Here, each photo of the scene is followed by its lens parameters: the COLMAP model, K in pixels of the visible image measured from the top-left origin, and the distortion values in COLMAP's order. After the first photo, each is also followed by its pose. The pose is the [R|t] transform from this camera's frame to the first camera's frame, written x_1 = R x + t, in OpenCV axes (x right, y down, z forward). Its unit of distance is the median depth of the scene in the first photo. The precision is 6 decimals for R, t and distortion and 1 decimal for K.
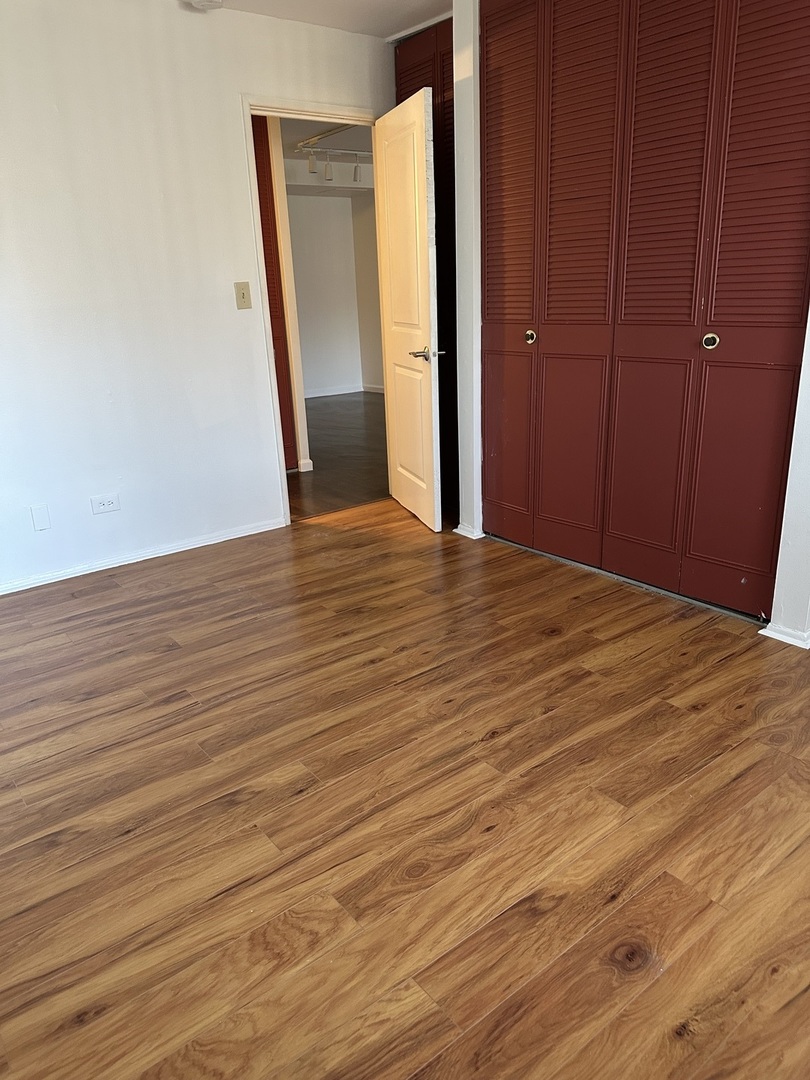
lens RADIAL K [[752.9, 0, 405.0], [0, 752.9, 540.0], [0, 0, 1]] dist [0.161376, -0.317541]
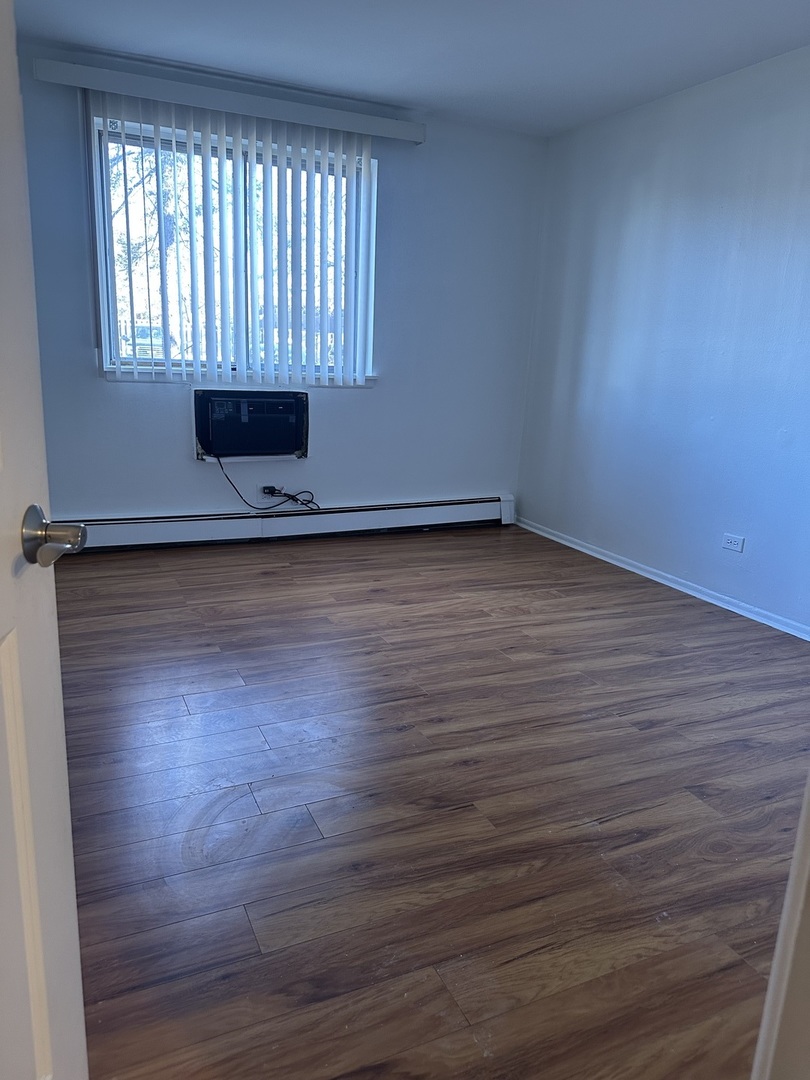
lens RADIAL K [[752.9, 0, 405.0], [0, 752.9, 540.0], [0, 0, 1]] dist [0.161376, -0.317541]
pose [[-0.973291, -0.051975, 0.223612, -0.228513], [0.075253, 0.847988, 0.524645, -0.596345], [-0.216889, 0.527460, -0.821429, 1.937587]]
